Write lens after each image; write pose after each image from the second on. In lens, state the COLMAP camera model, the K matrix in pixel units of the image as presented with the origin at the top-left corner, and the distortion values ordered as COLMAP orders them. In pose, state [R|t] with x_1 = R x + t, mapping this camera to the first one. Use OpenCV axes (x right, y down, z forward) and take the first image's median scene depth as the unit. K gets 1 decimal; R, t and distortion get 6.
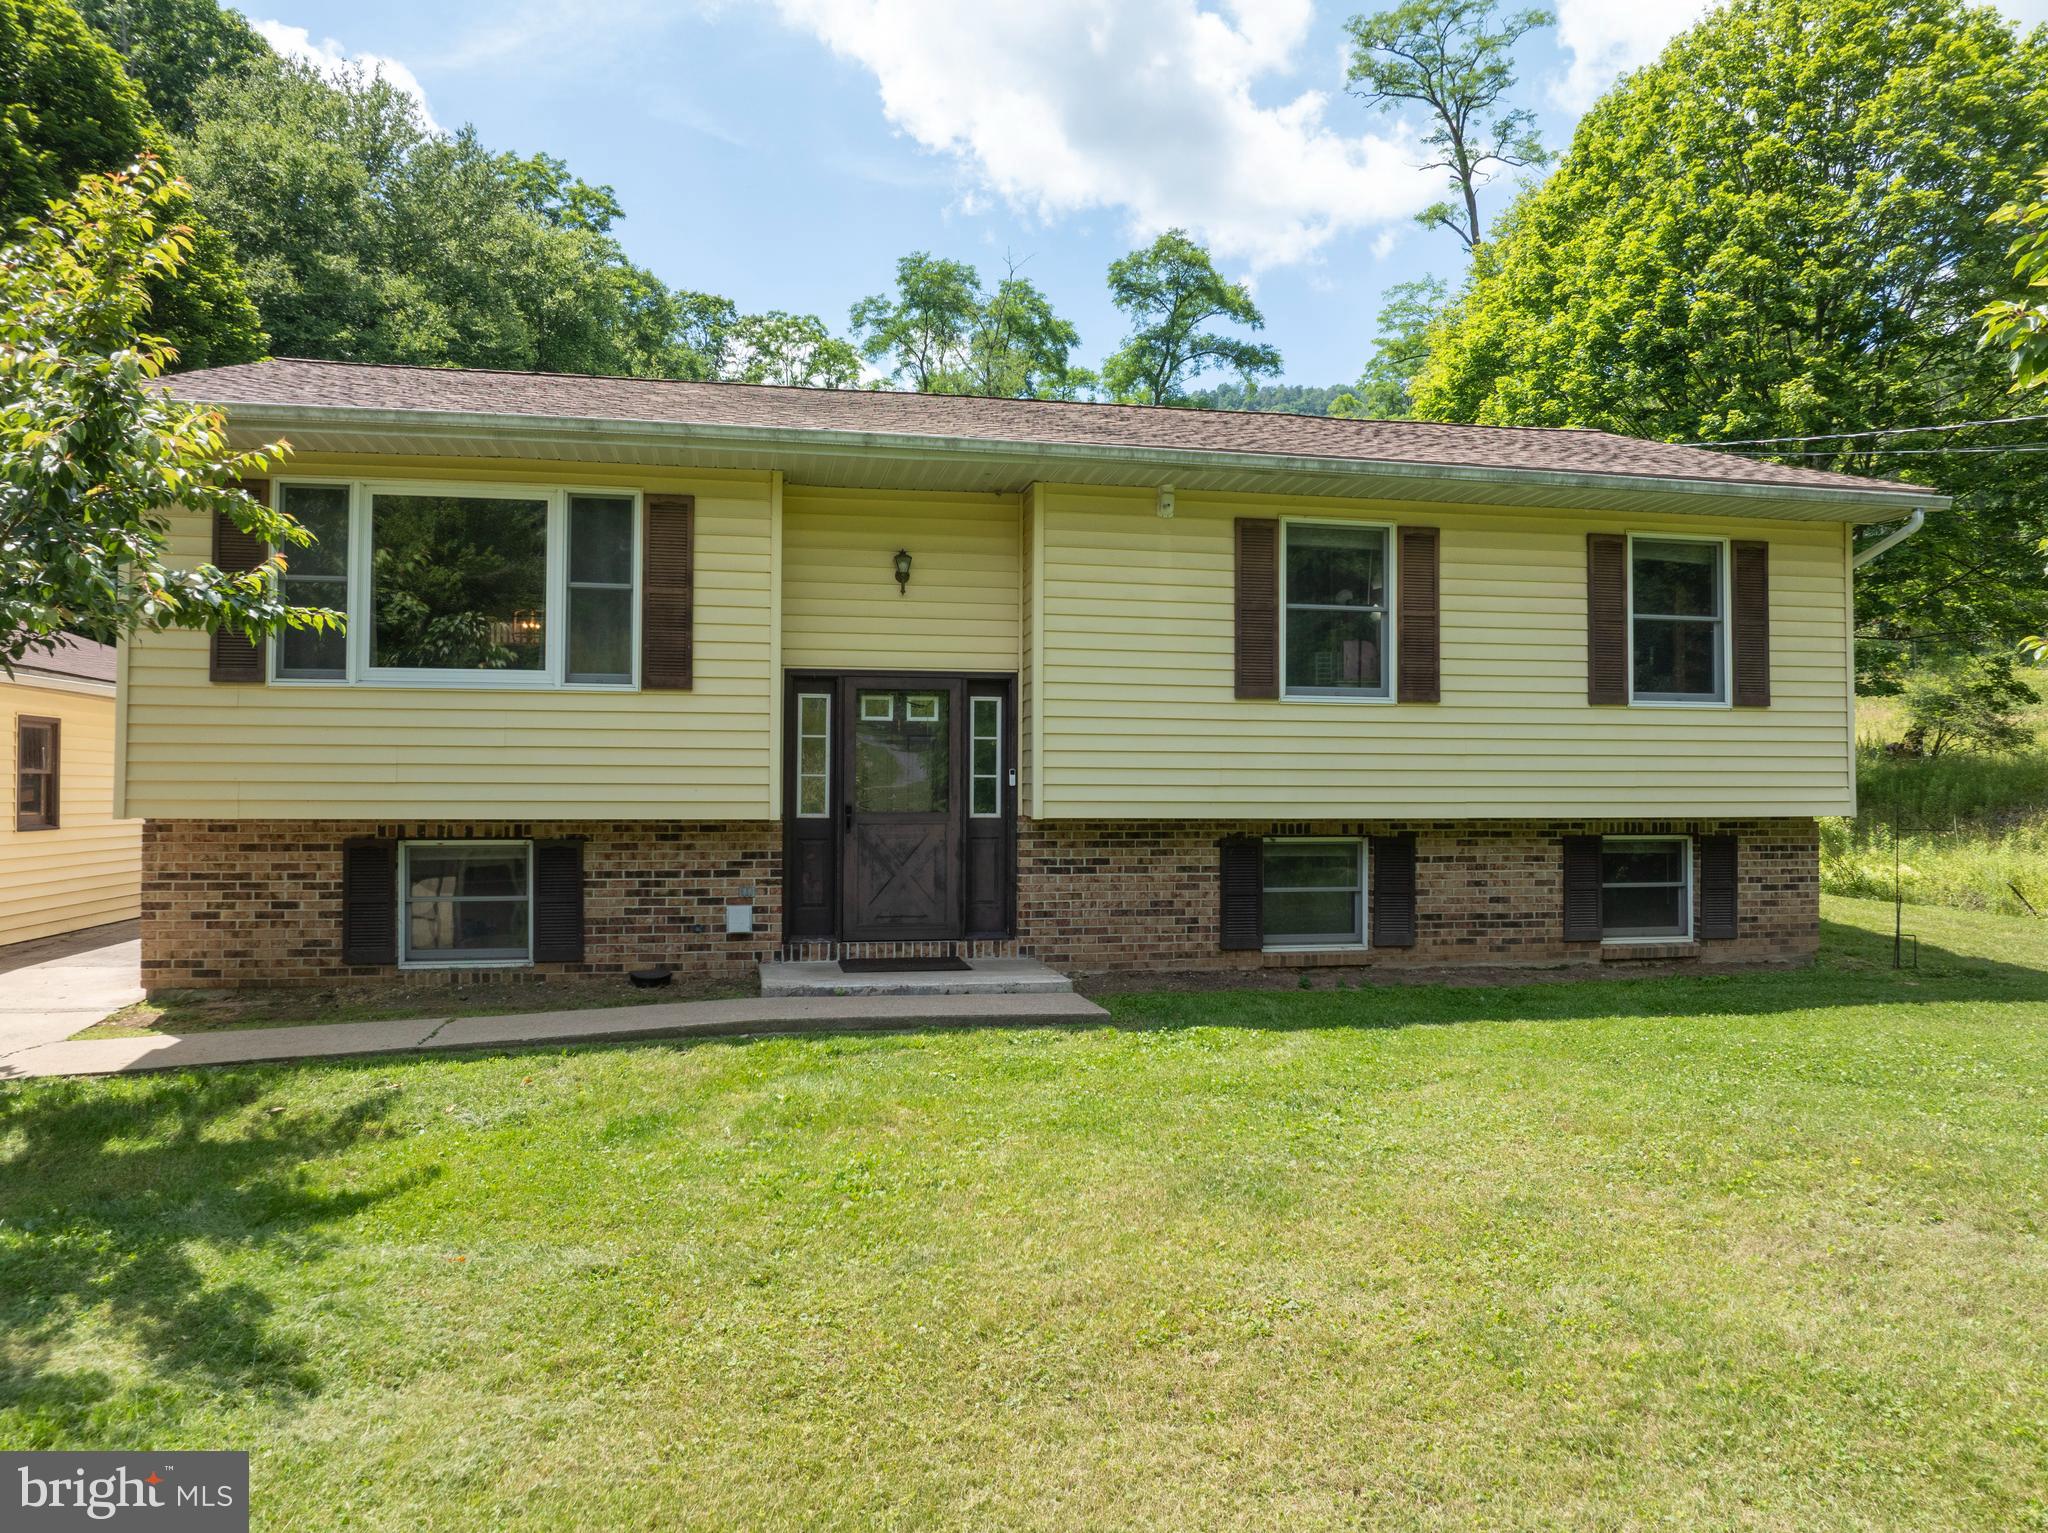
lens RADIAL K [[1456.3, 0, 1028.1], [0, 1456.3, 759.4], [0, 0, 1]] dist [-0.006956, 0.008851]
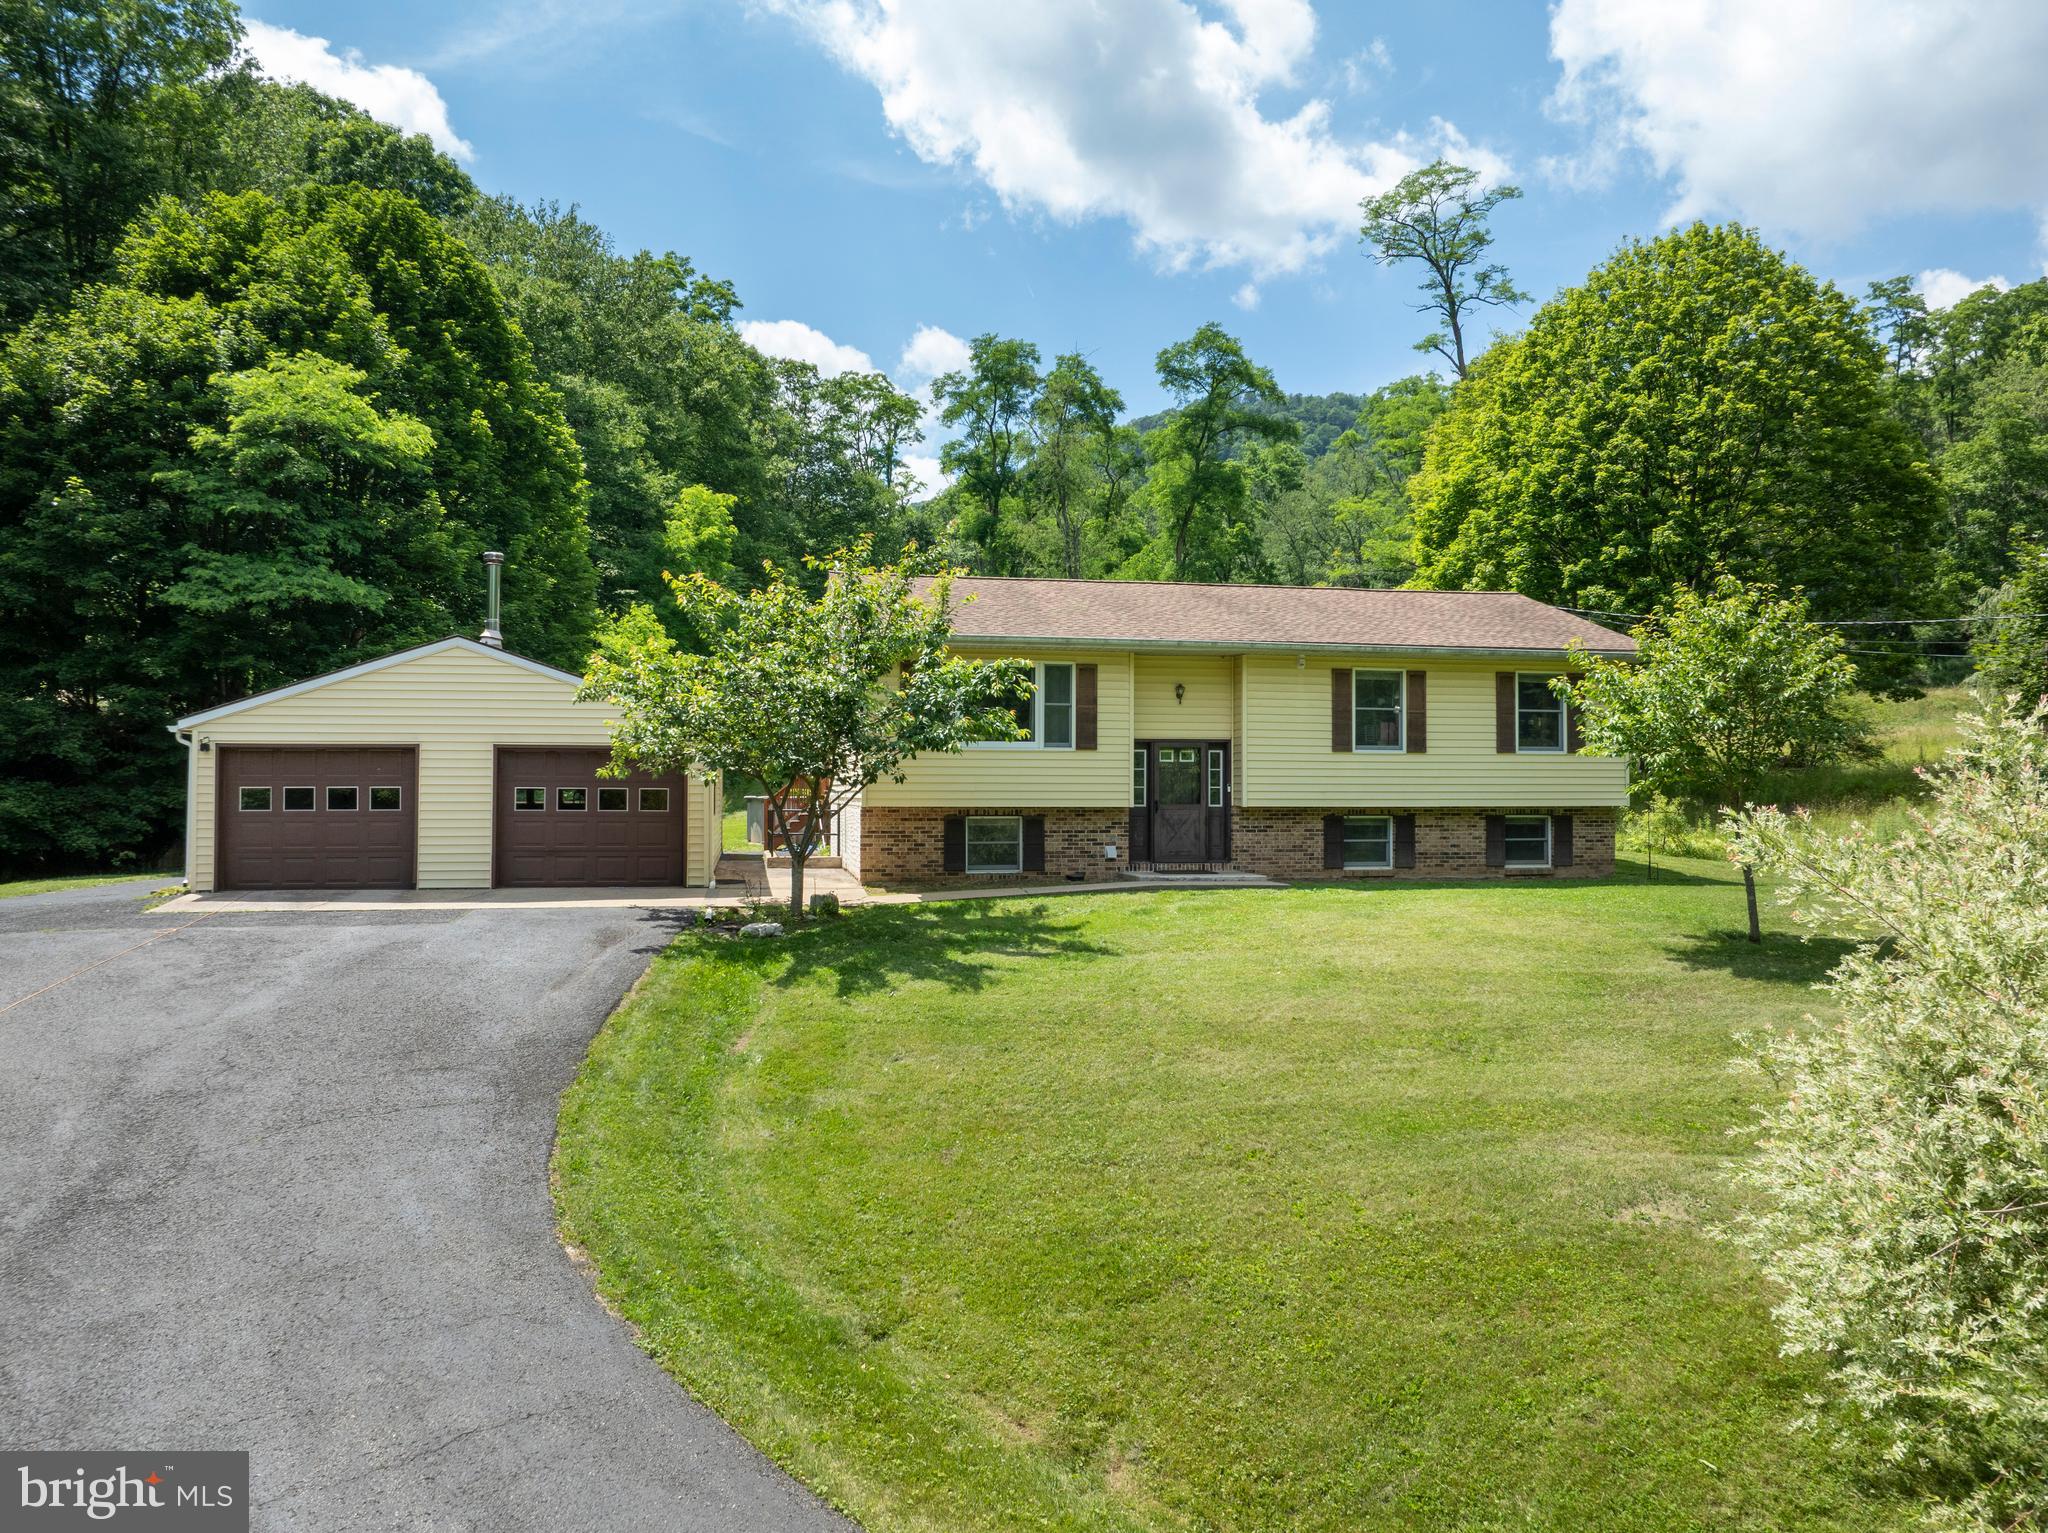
lens RADIAL K [[1447.4, 0, 1024.0], [0, 1447.4, 766.5], [0, 0, 1]] dist [0.004748, -0.001493]
pose [[0.999996, -0.001432, -0.002585, -0.131971], [0.001440, 0.999994, 0.003154, -0.011365], [0.002580, -0.003158, 0.999992, -0.491470]]
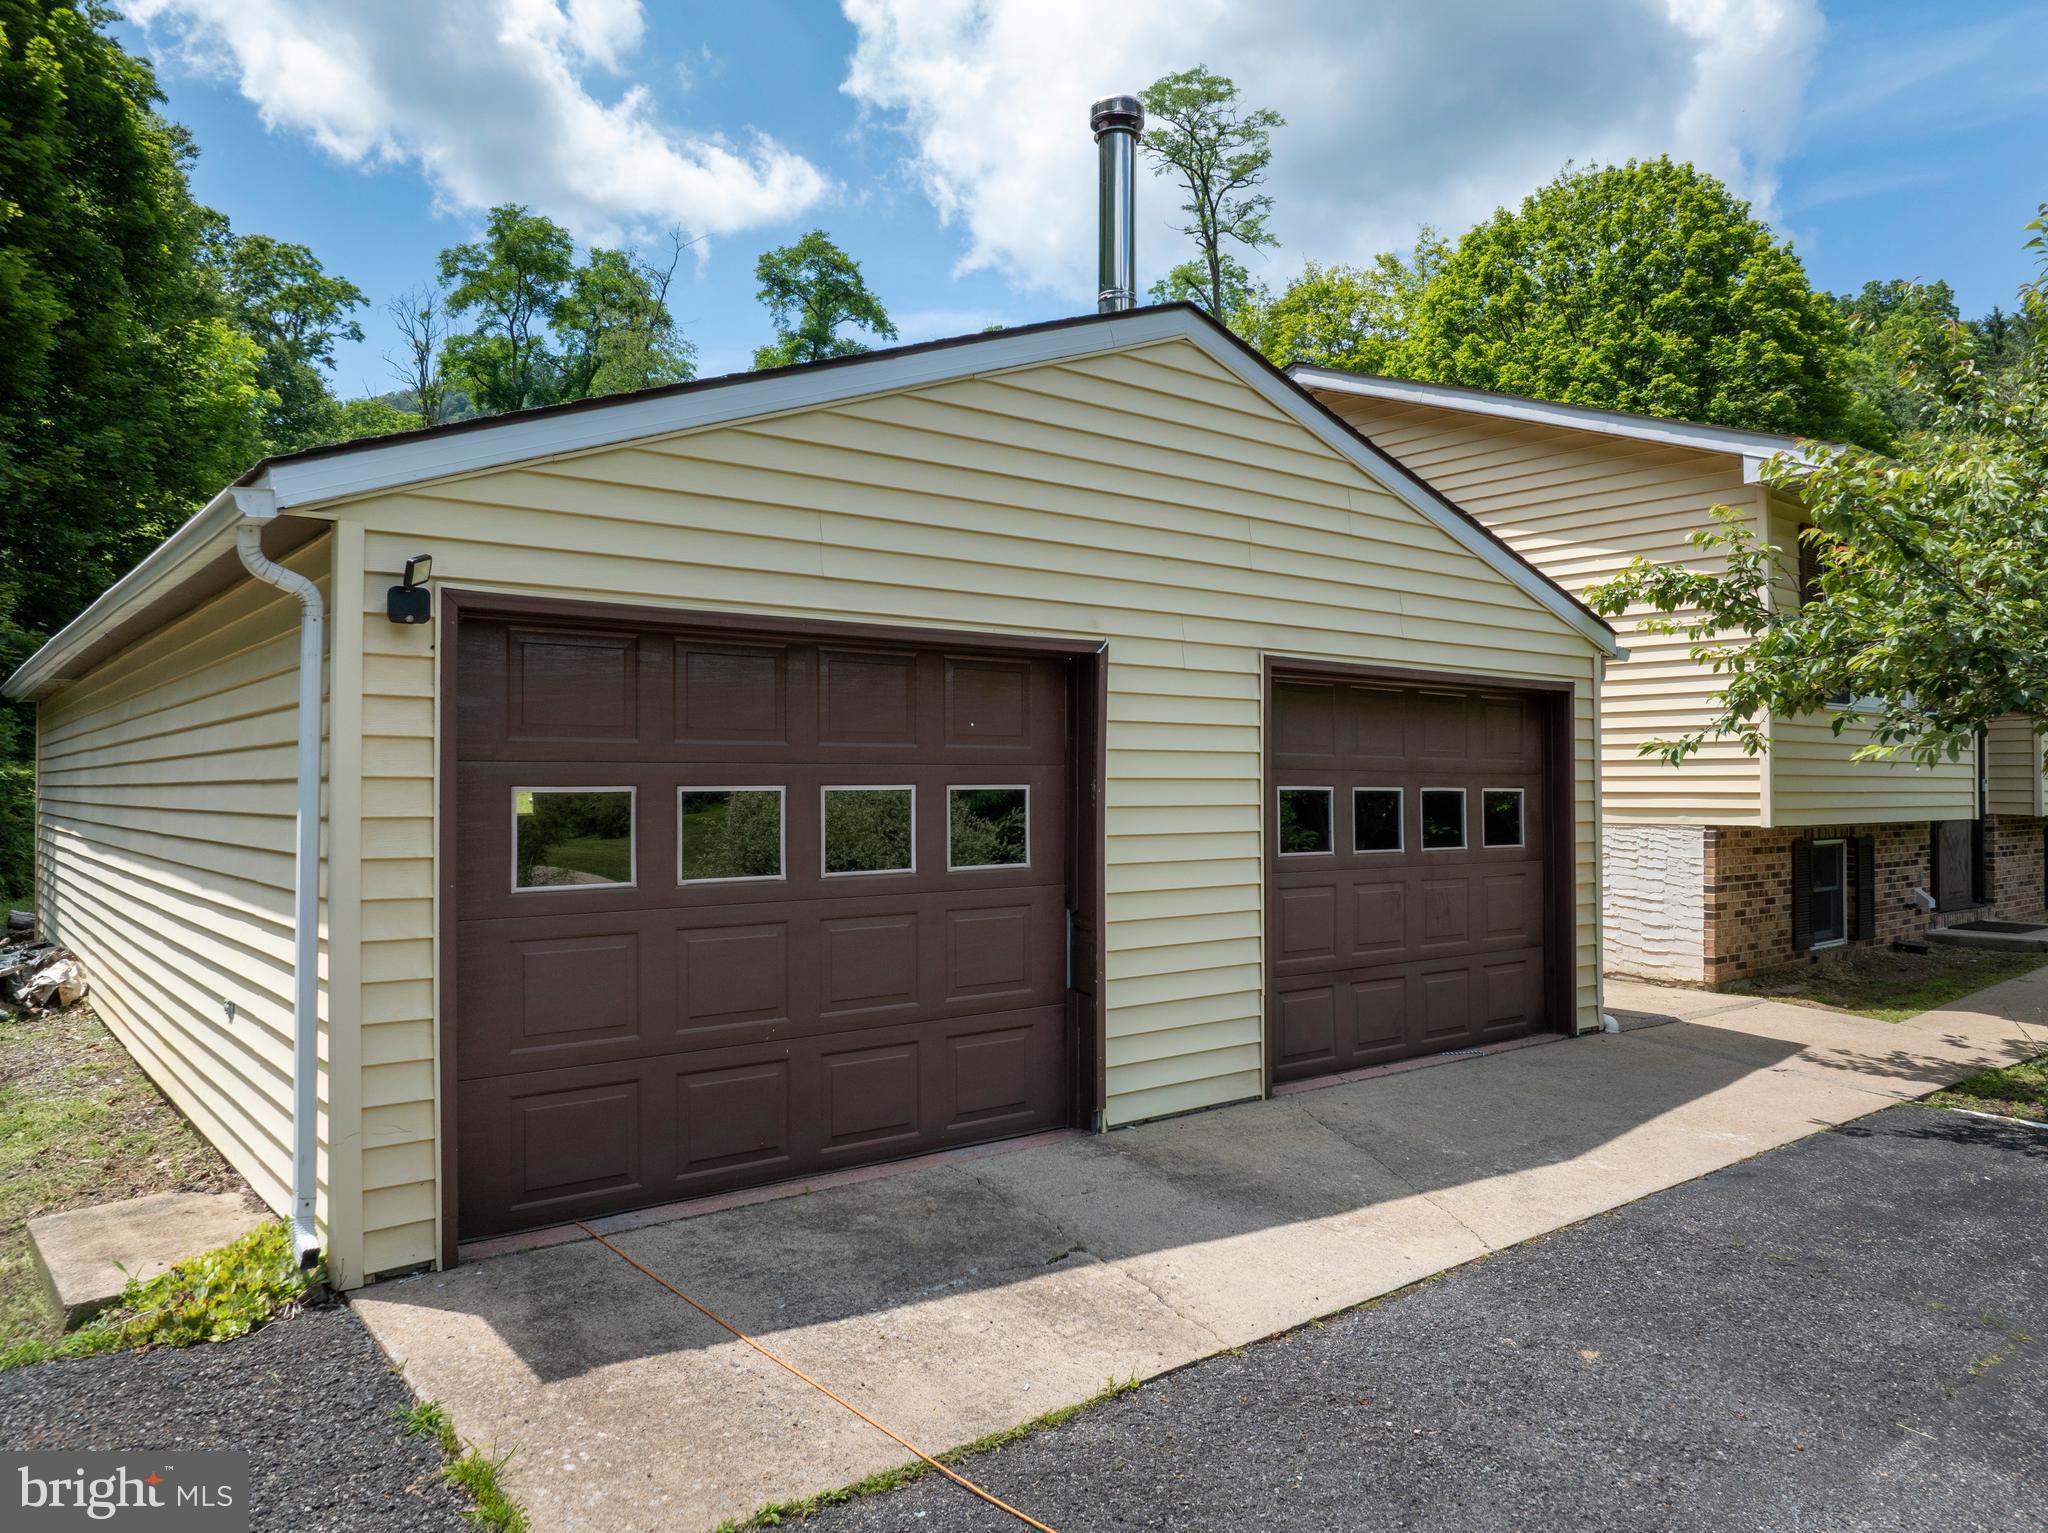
lens RADIAL K [[1438.5, 0, 1026.8], [0, 1438.5, 775.1], [0, 0, 1]] dist [-0.035744, 0.003818]
pose [[0.888740, 0.001070, 0.458410, -0.592785], [-0.008461, 0.999865, 0.014070, -0.002610], [-0.458333, -0.016383, 0.888629, 0.112357]]
